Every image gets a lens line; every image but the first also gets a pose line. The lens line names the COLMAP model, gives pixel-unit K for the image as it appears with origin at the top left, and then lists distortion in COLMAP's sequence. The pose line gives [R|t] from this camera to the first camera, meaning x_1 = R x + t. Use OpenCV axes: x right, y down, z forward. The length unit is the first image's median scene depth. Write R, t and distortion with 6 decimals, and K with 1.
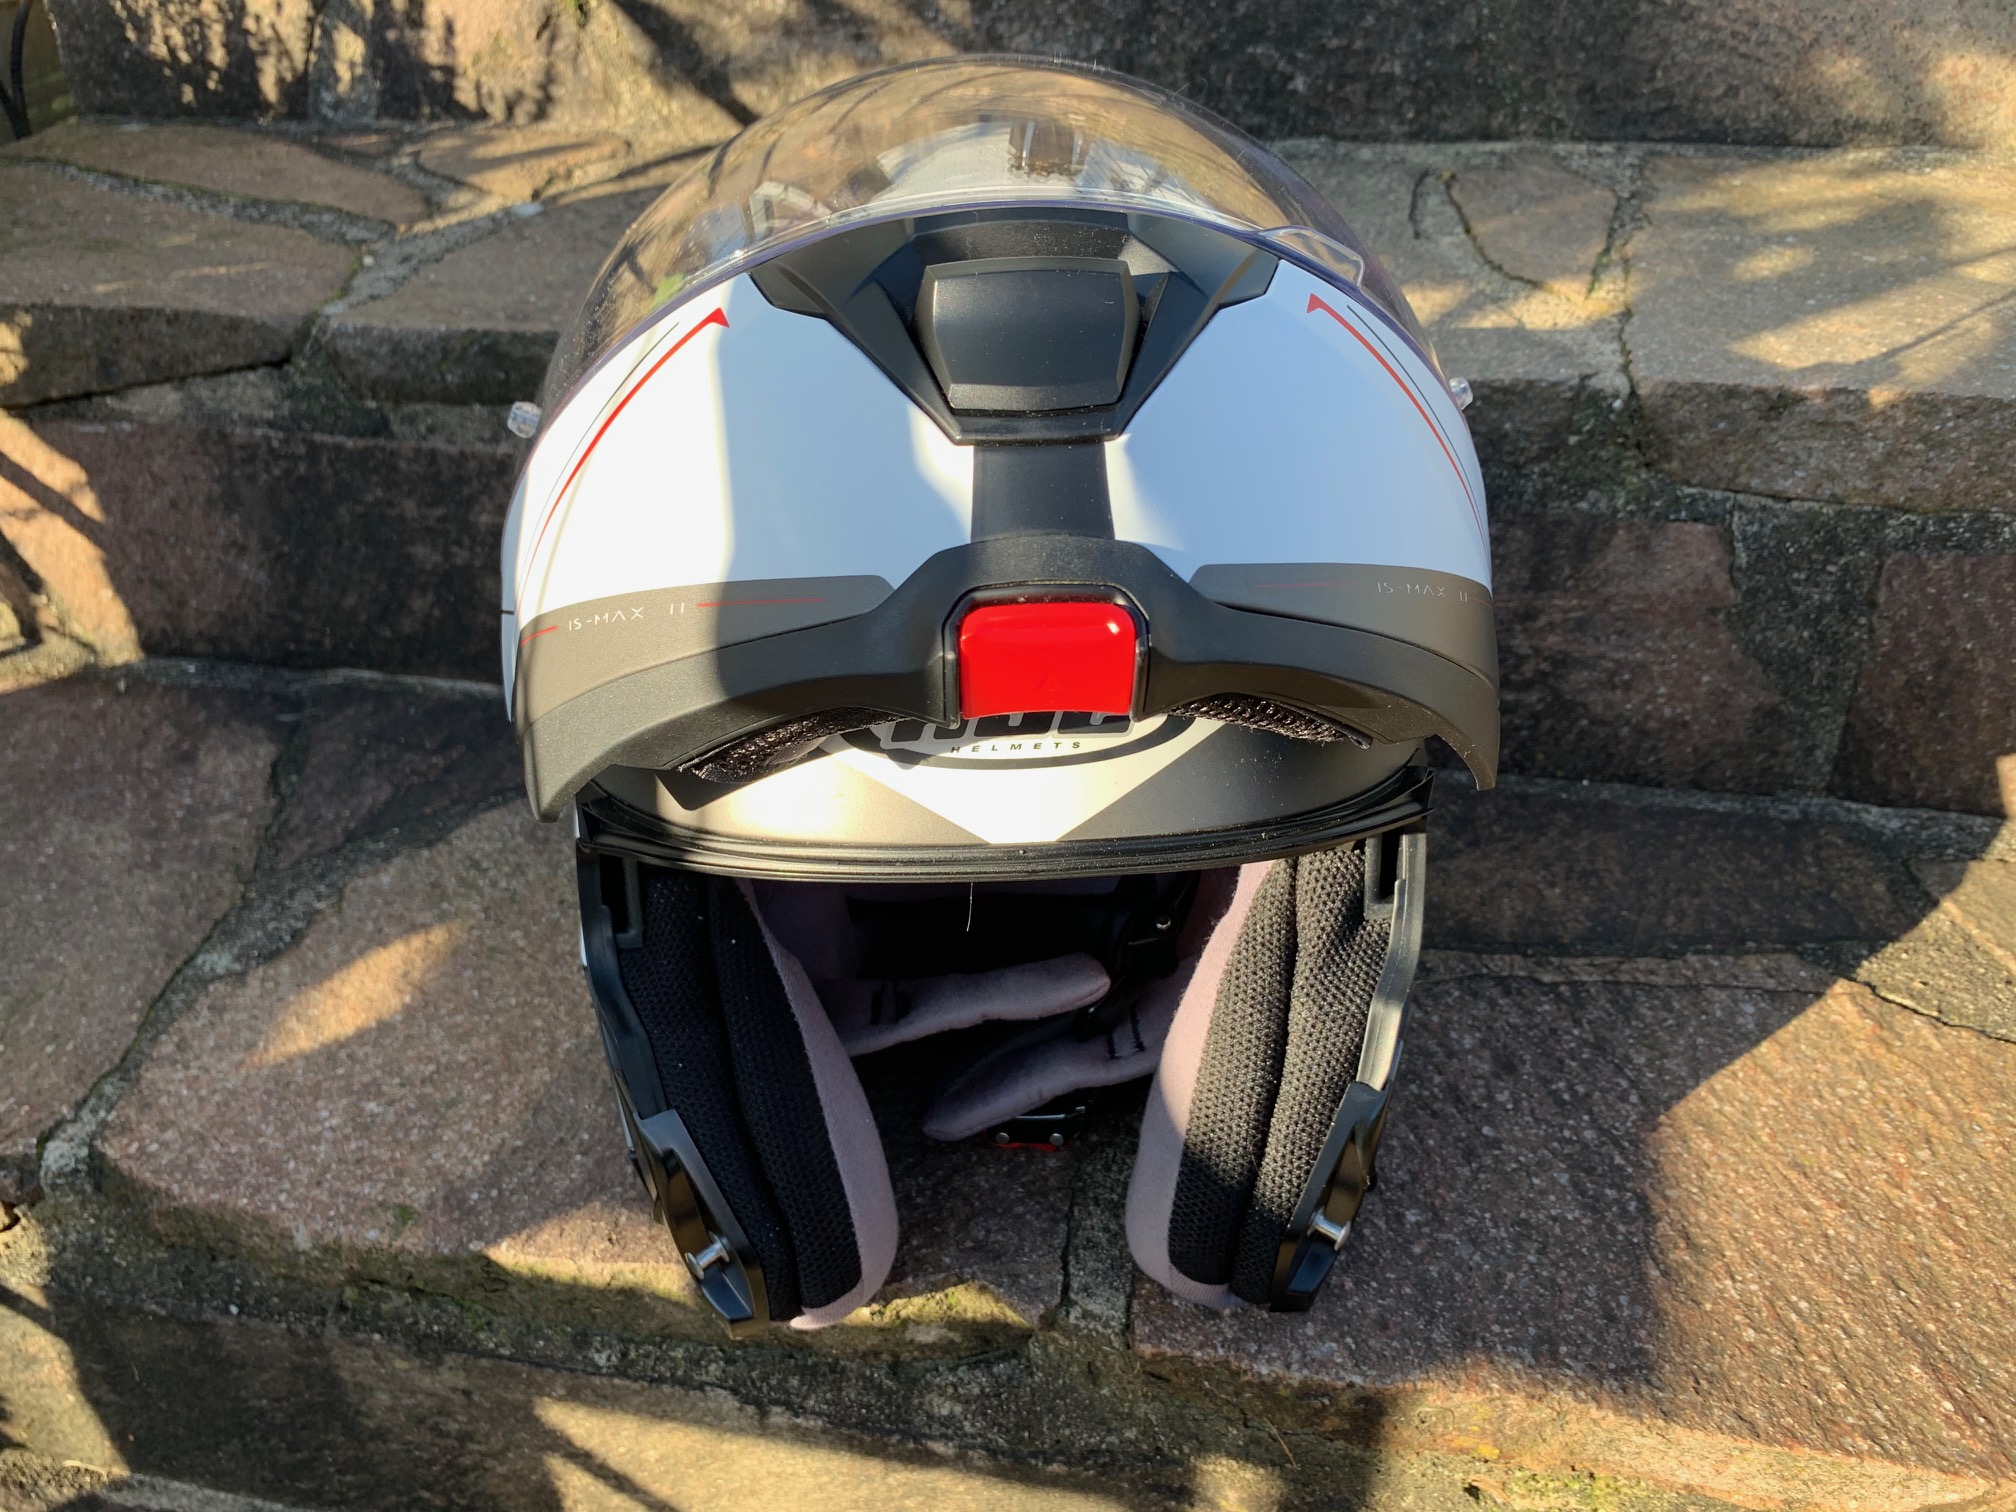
lens RADIAL K [[1561.6, 0, 1008.0], [0, 1561.6, 756.0], [0, 0, 1]] dist [-0.003752, 0.008026]
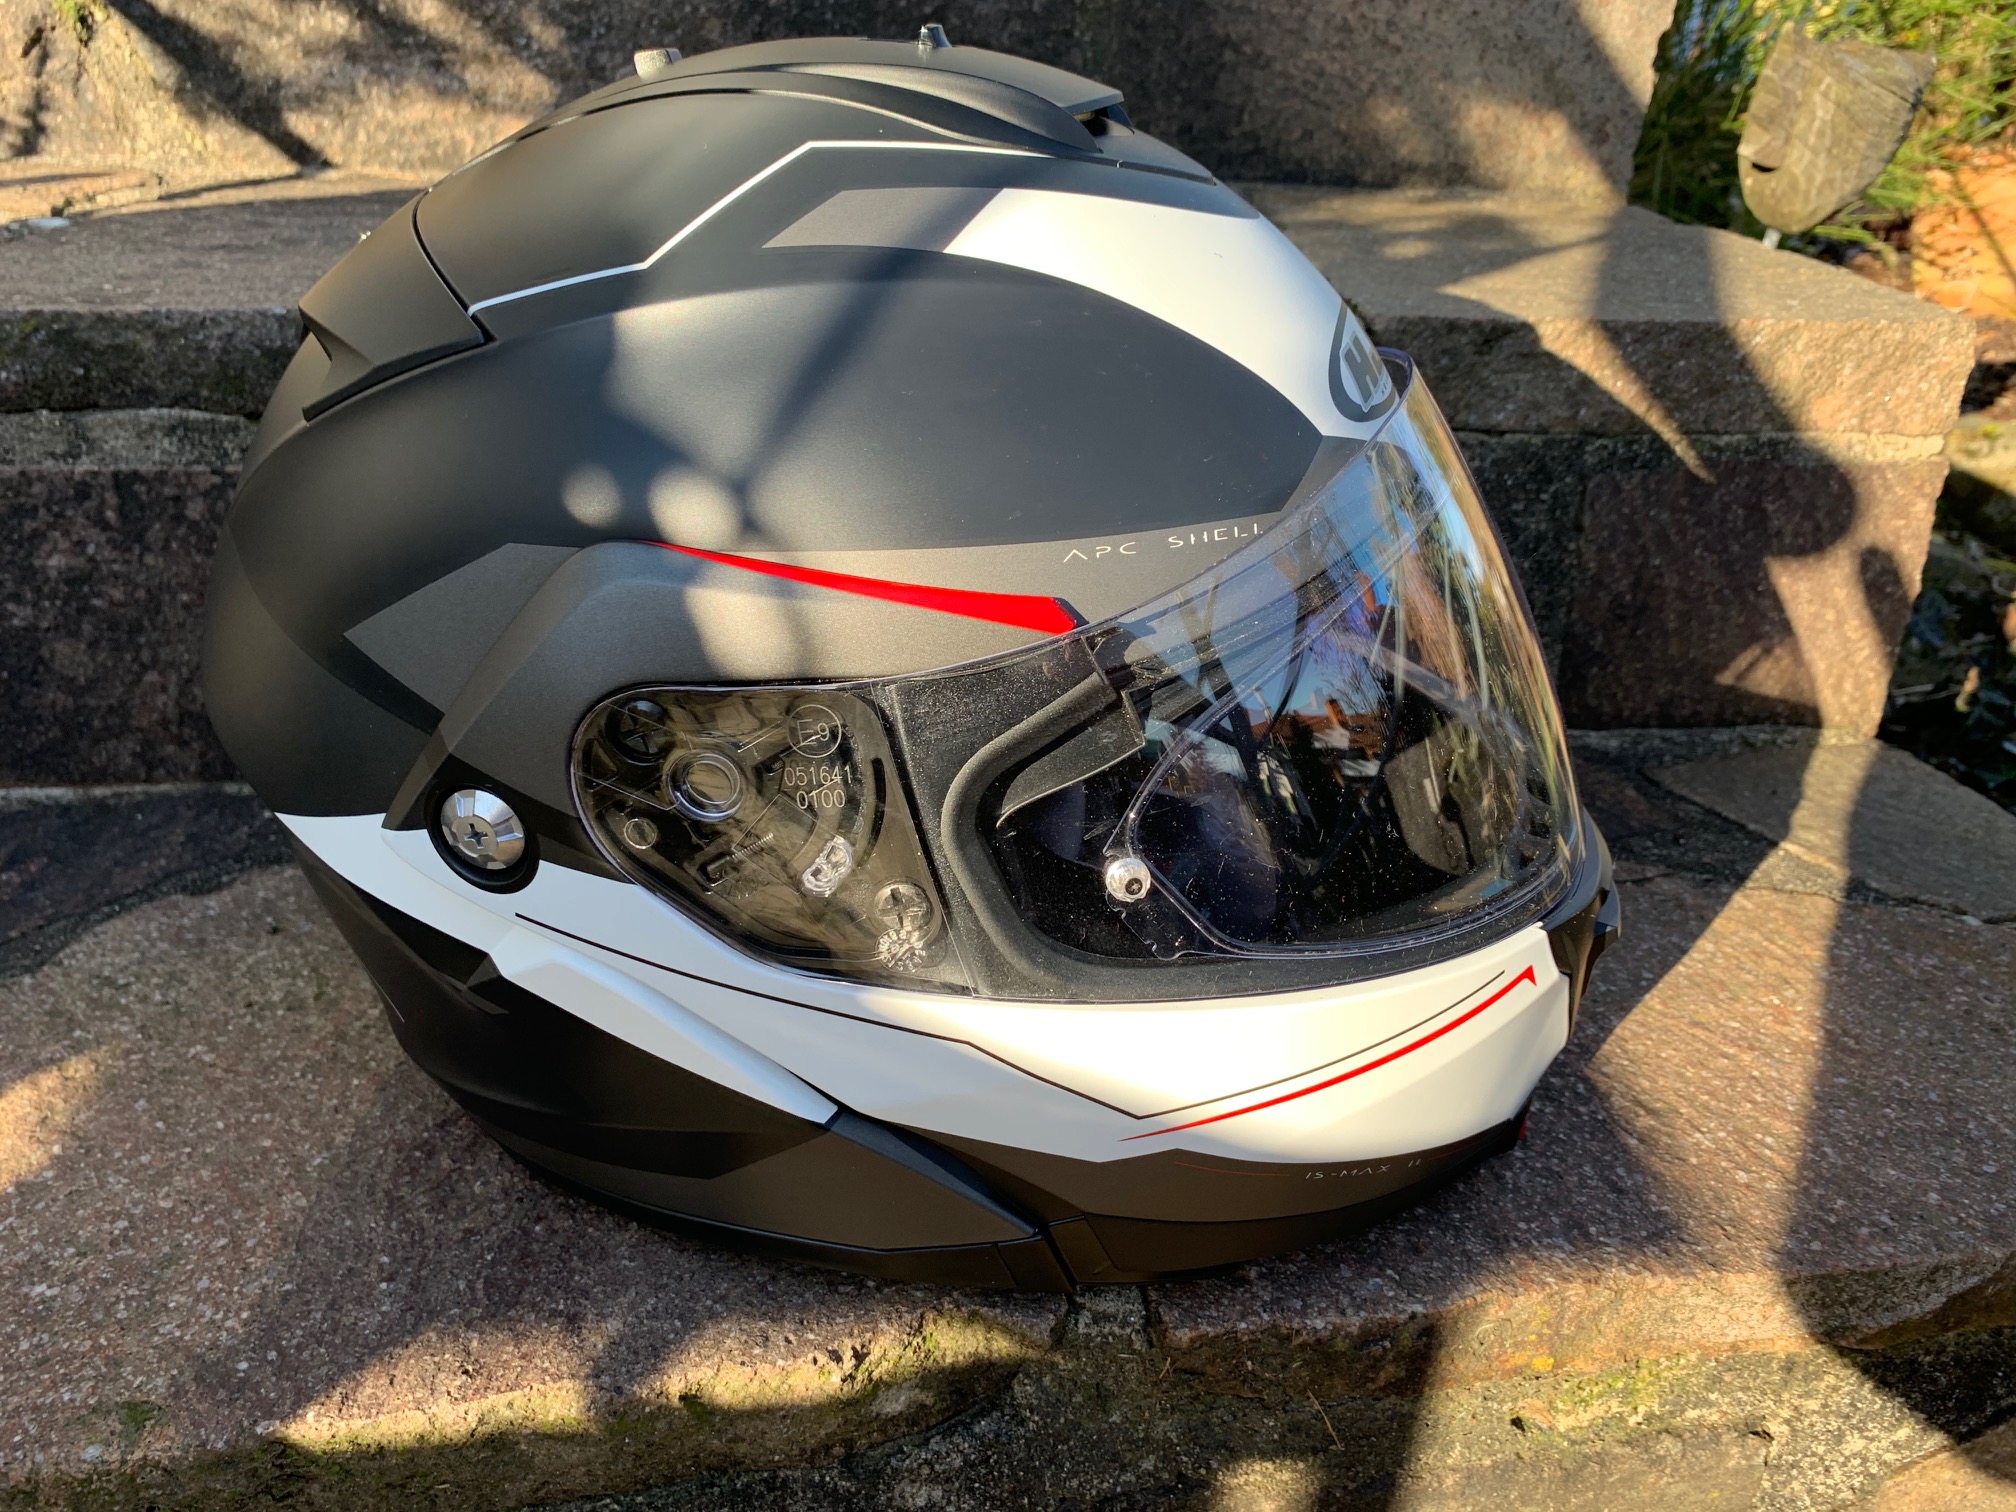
lens RADIAL K [[1561.6, 0, 1008.0], [0, 1561.6, 756.0], [0, 0, 1]] dist [-0.003752, 0.008026]
pose [[0.935681, -0.102498, 0.337631, -0.226946], [0.146188, 0.983501, -0.106561, 0.135224], [-0.321138, 0.149065, 0.935227, 0.180534]]
